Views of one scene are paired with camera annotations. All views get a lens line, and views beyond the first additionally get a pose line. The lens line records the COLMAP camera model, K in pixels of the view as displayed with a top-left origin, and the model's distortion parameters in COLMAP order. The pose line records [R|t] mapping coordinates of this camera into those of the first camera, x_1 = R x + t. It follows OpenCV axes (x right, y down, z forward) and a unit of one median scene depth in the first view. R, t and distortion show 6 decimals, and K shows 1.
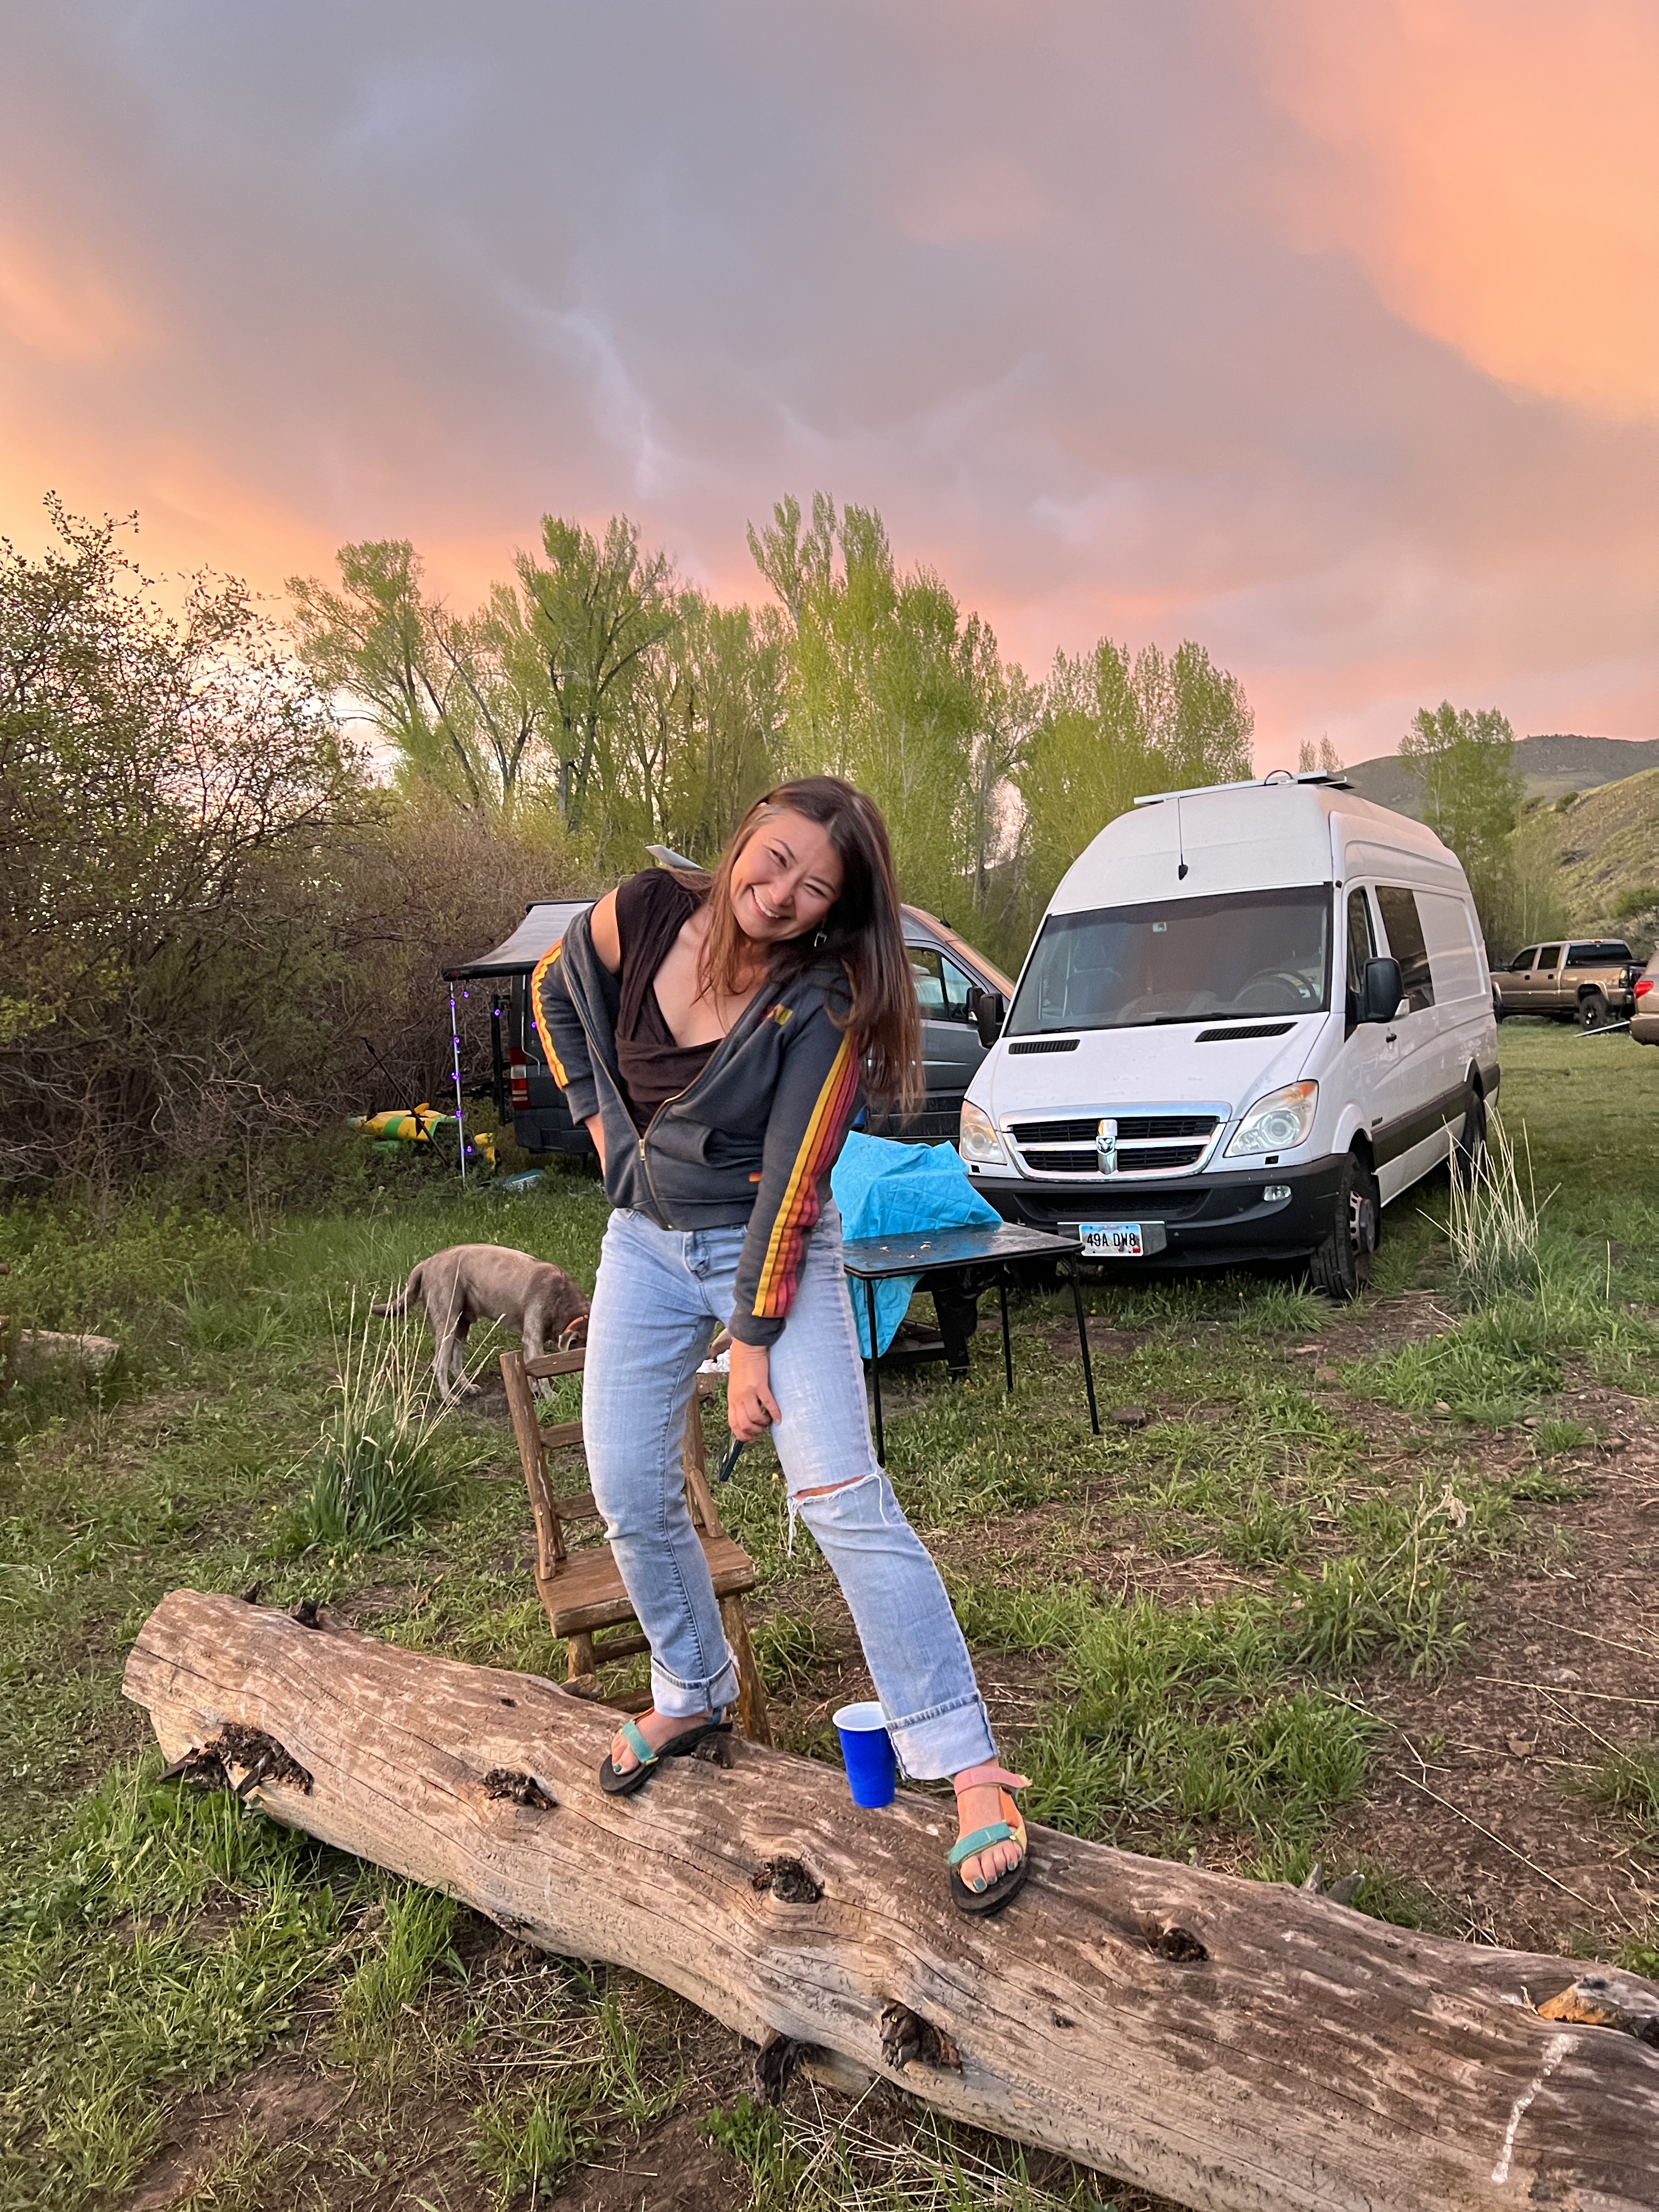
lens RADIAL K [[1613.7, 0, 829.5], [0, 1613.7, 1106.0], [0, 0, 1]] dist [0.045815, -0.057591]
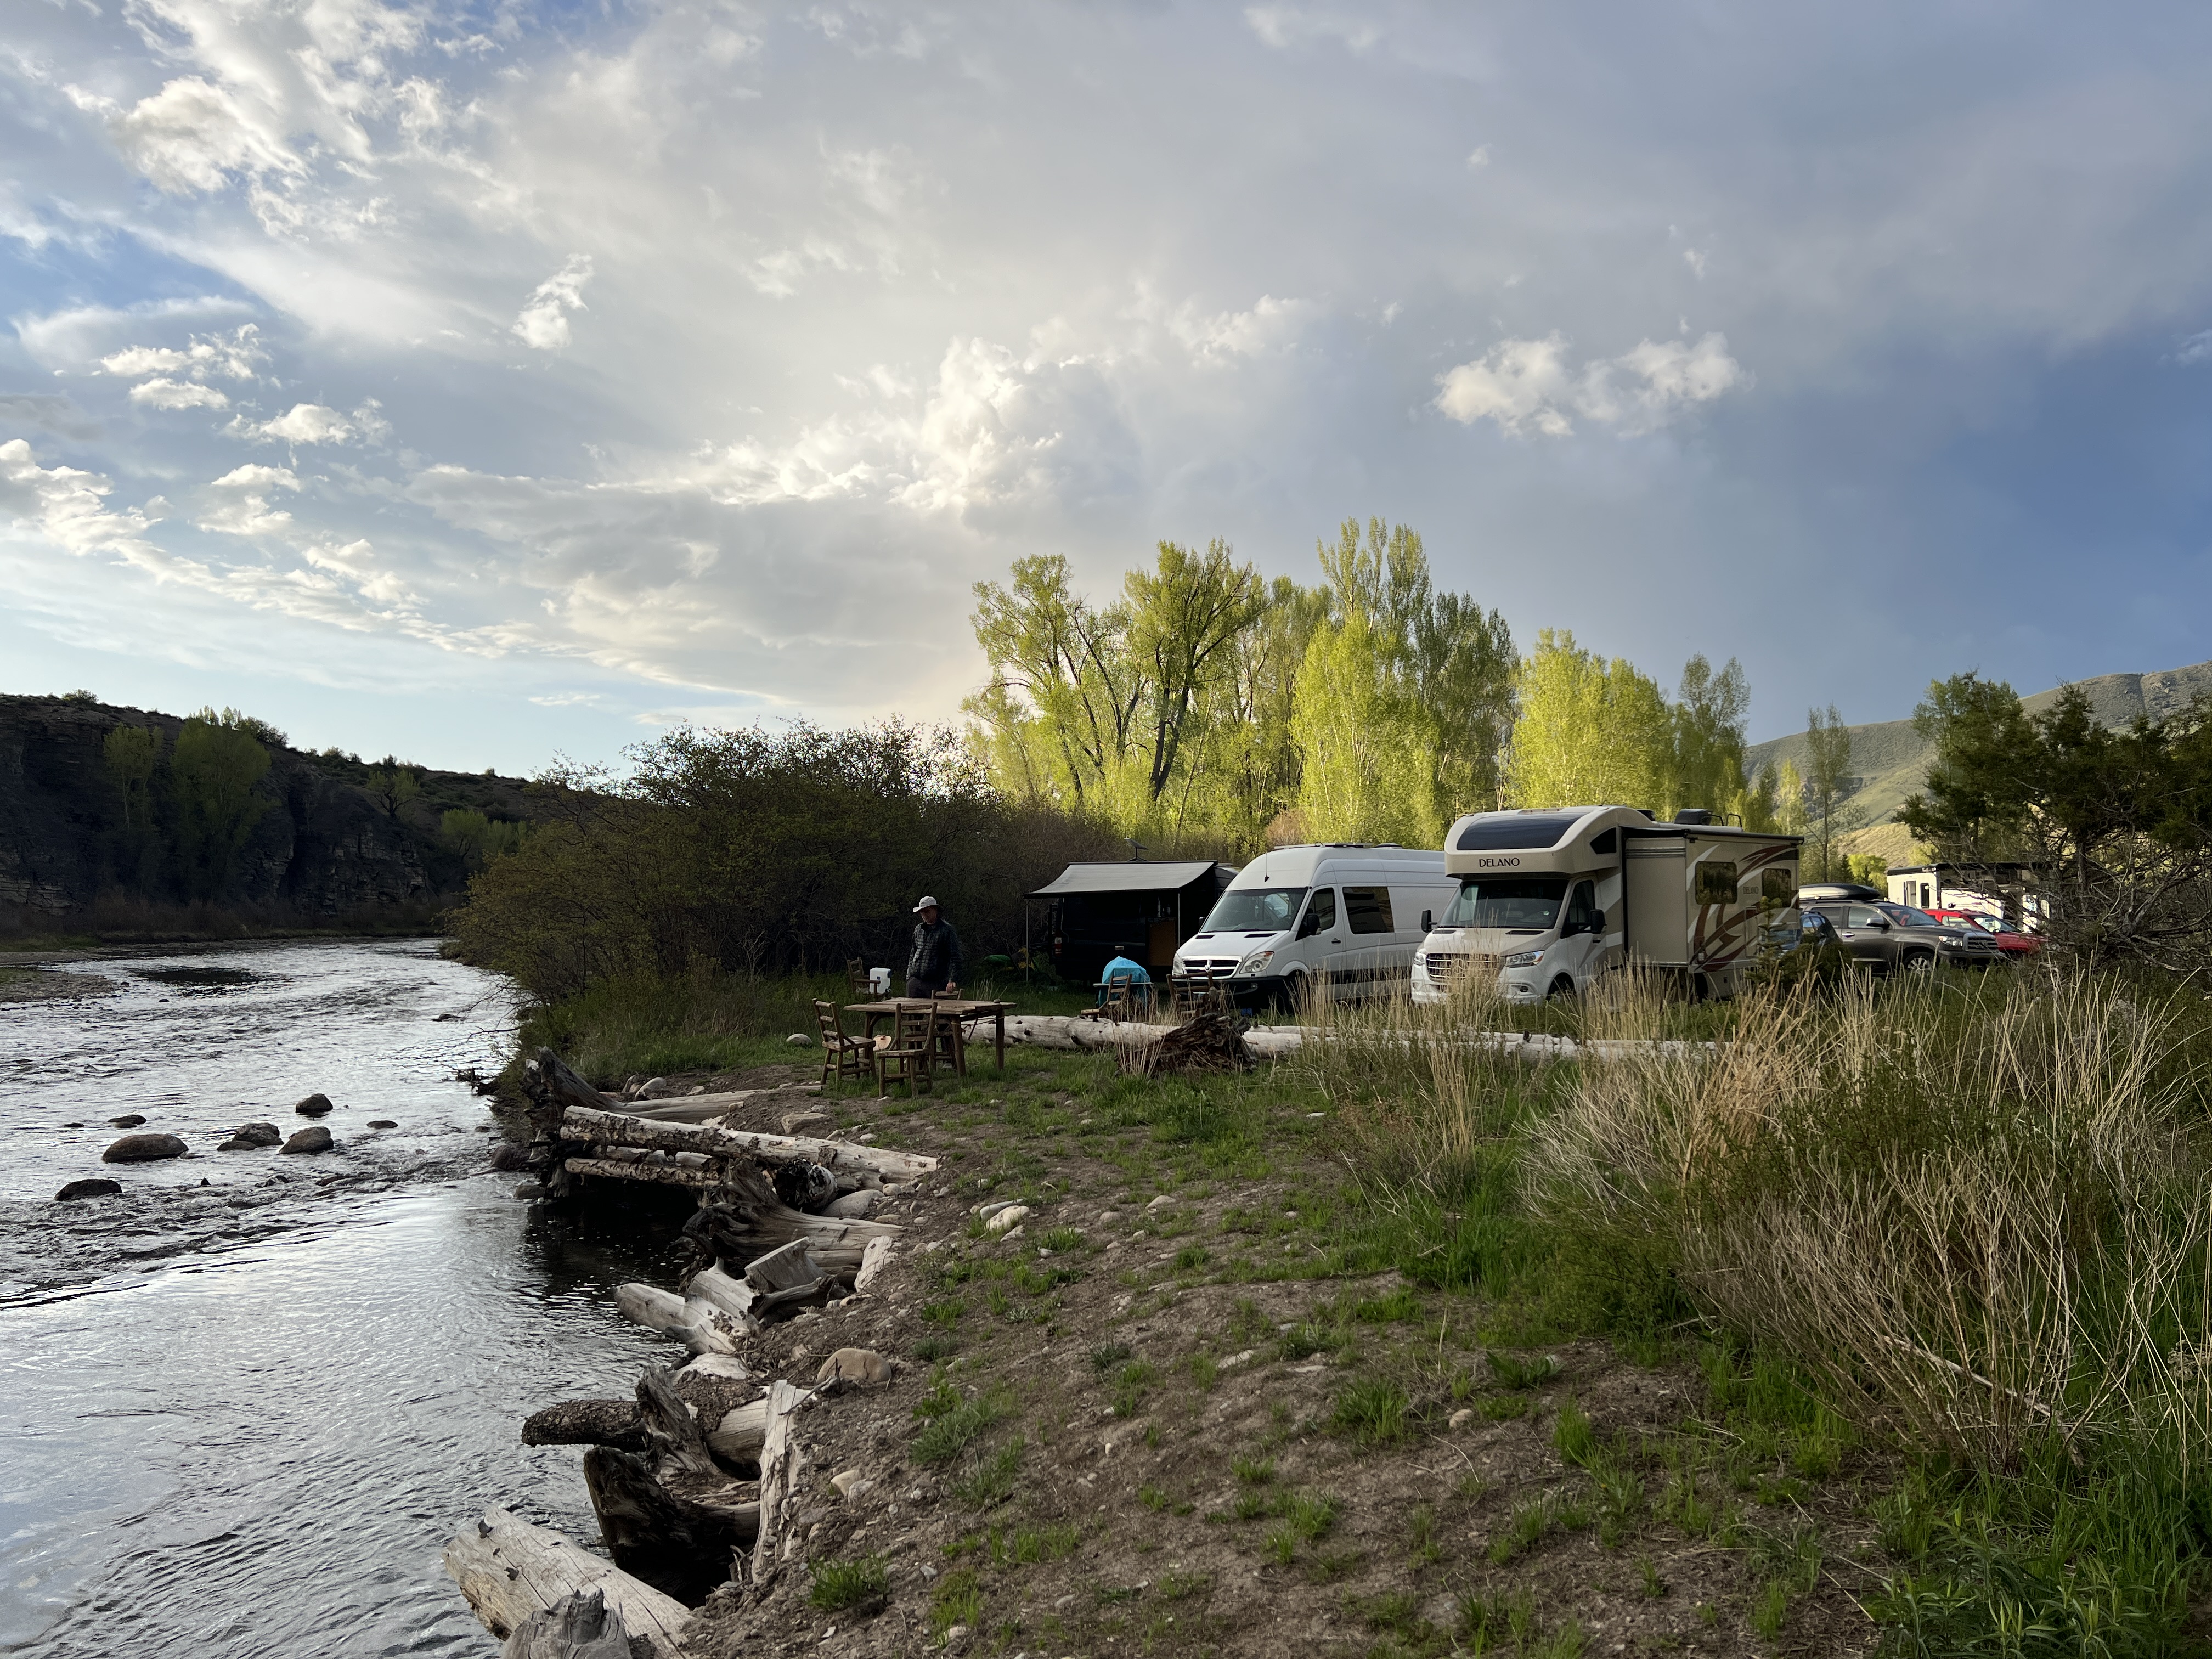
lens RADIAL K [[1836.9, 0, 1106.0], [0, 1836.9, 829.5], [0, 0, 1]] dist [0.000275, -0.003801]
pose [[0.971830, 0.045318, -0.231283, 0.139467], [-0.068340, 0.993363, -0.092515, 0.017585], [0.225555, 0.105715, 0.968478, -0.446970]]
